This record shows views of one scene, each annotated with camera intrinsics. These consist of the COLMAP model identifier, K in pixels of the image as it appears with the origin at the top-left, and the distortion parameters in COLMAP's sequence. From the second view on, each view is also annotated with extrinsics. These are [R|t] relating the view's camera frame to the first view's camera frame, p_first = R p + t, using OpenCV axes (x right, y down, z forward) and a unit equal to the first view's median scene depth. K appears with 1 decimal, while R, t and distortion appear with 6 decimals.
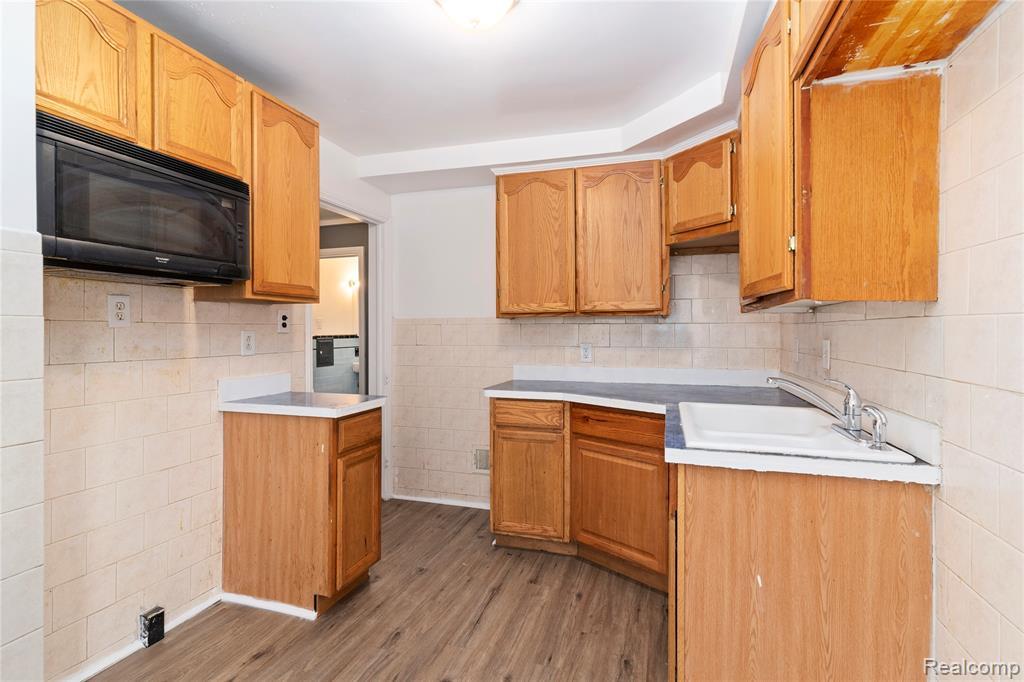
lens RADIAL K [[497.8, 0, 515.1], [0, 497.8, 336.8], [0, 0, 1]] dist [0.001341, 0.000650]
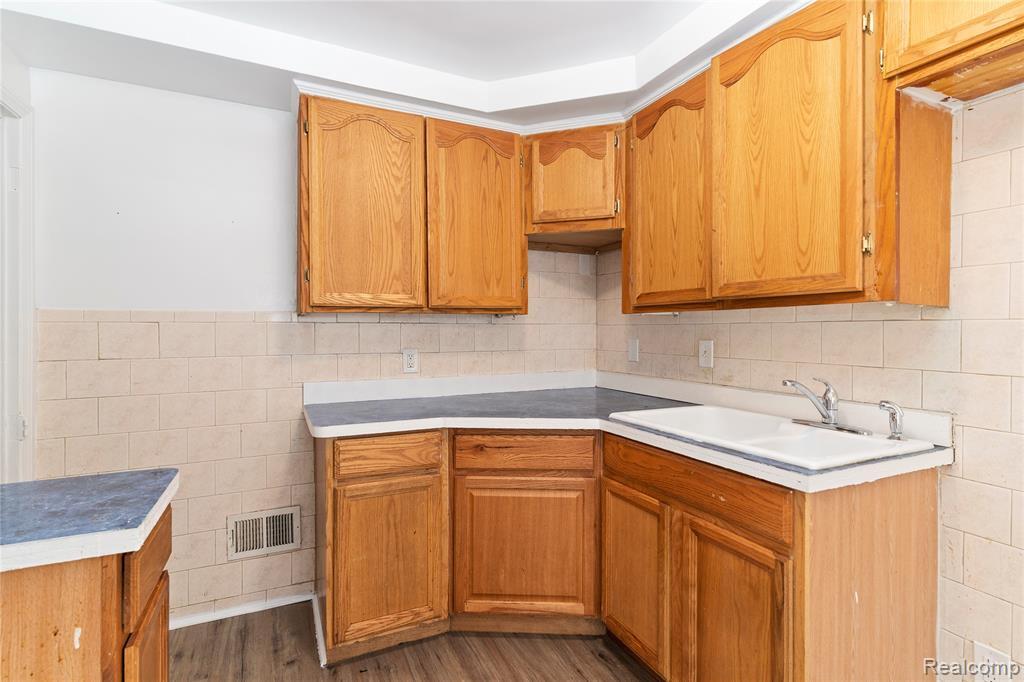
lens RADIAL K [[497.8, 0, 514.0], [0, 497.8, 335.1], [0, 0, 1]] dist [0.001341, 0.000650]
pose [[0.728261, -0.006764, 0.685267, -0.322390], [0.009694, 0.999953, -0.000431, -0.006738], [-0.685232, 0.006957, 0.728292, 0.386564]]
